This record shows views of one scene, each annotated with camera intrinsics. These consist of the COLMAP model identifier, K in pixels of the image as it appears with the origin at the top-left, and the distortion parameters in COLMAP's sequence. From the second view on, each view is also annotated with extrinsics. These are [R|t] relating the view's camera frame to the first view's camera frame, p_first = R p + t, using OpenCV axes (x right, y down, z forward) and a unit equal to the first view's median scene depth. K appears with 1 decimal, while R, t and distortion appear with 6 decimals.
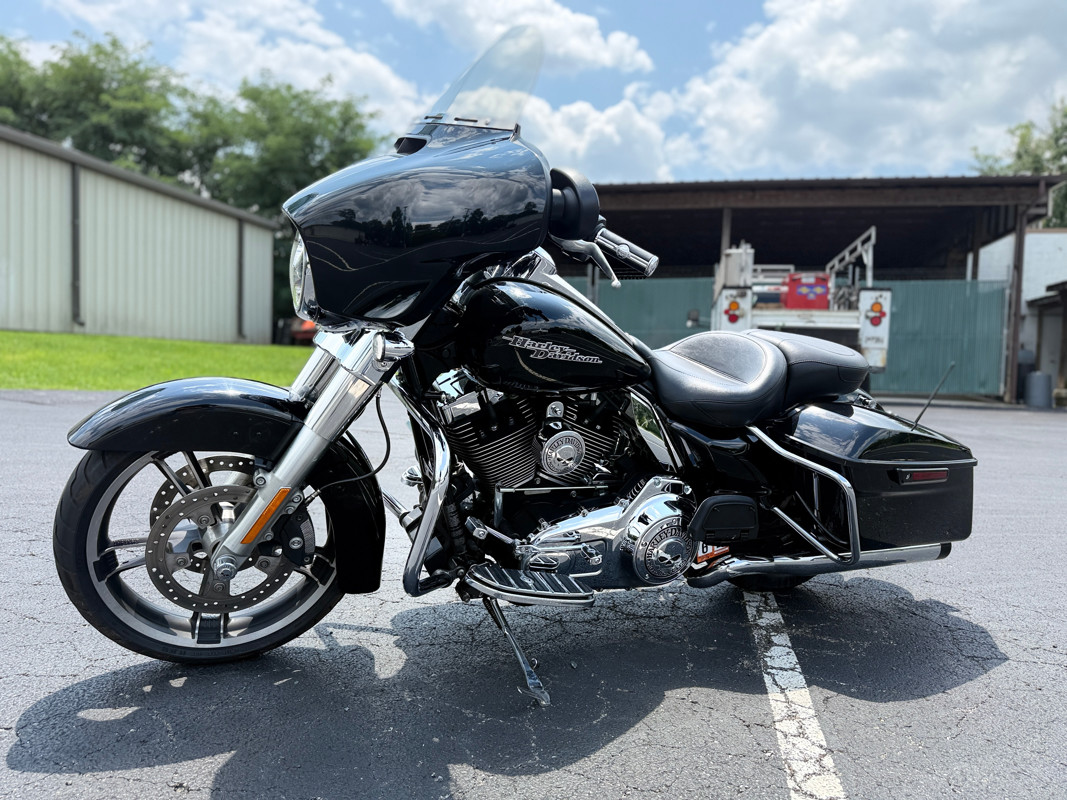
lens RADIAL K [[738.8, 0, 540.8], [0, 738.8, 471.9], [0, 0, 1]] dist [0.000533, -0.004998]
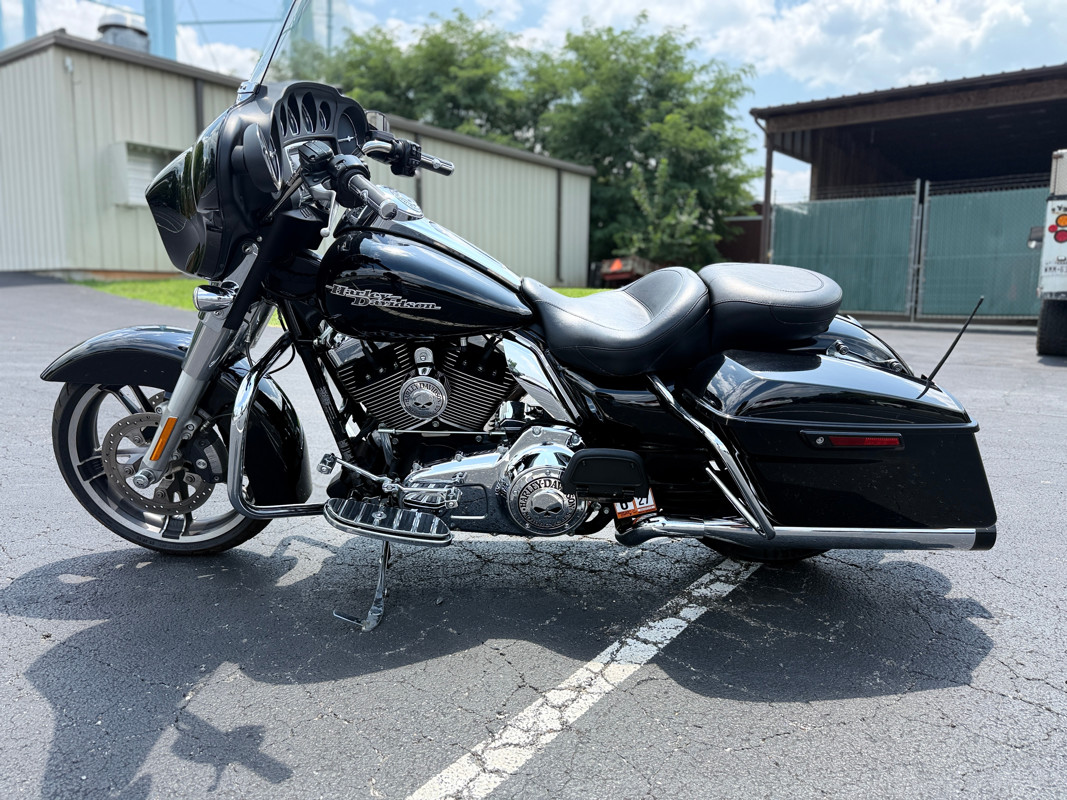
lens RADIAL K [[727.7, 0, 537.4], [0, 727.7, 457.5], [0, 0, 1]] dist [0.031784, -0.029241]
pose [[0.901427, 0.069757, -0.427274, 0.049952], [-0.041998, 0.996369, 0.074065, -0.001902], [0.430889, -0.048820, 0.901083, 0.011884]]
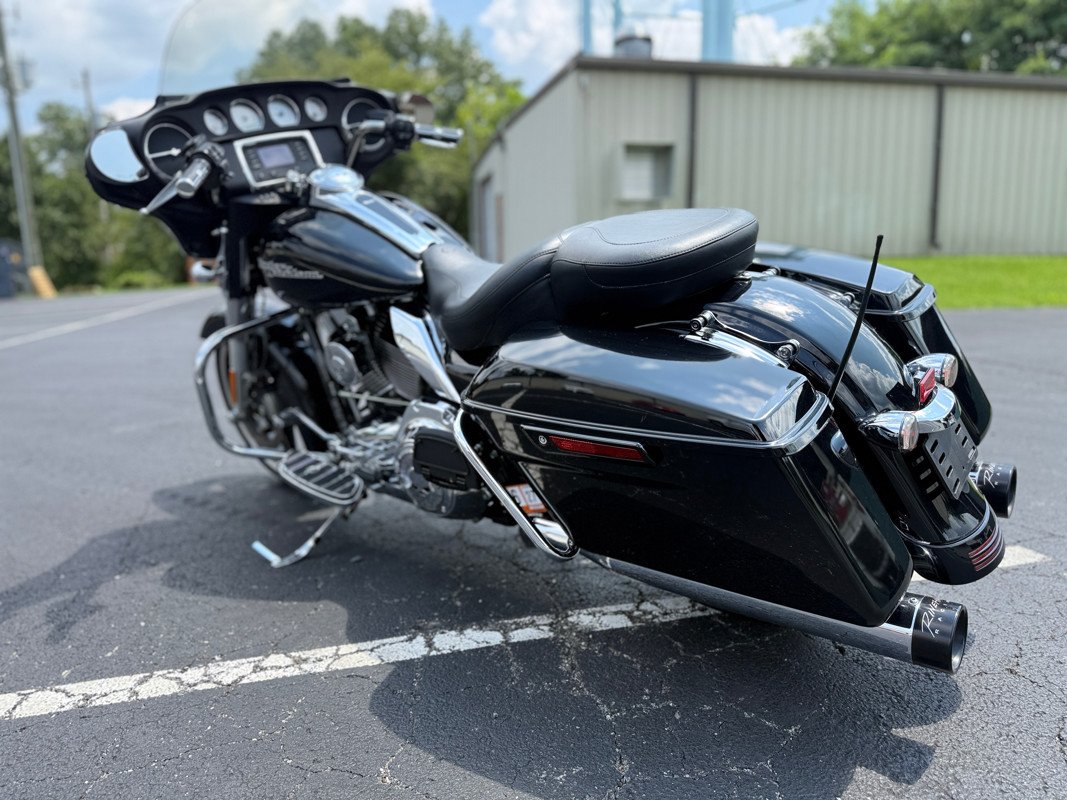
lens RADIAL K [[732.2, 0, 535.5], [0, 732.2, 470.8], [0, 0, 1]] dist [0.037376, -0.046496]
pose [[0.413714, 0.185822, -0.891241, 0.092726], [-0.097580, 0.982360, 0.159523, -0.005769], [0.905162, 0.020971, 0.424548, 0.065205]]
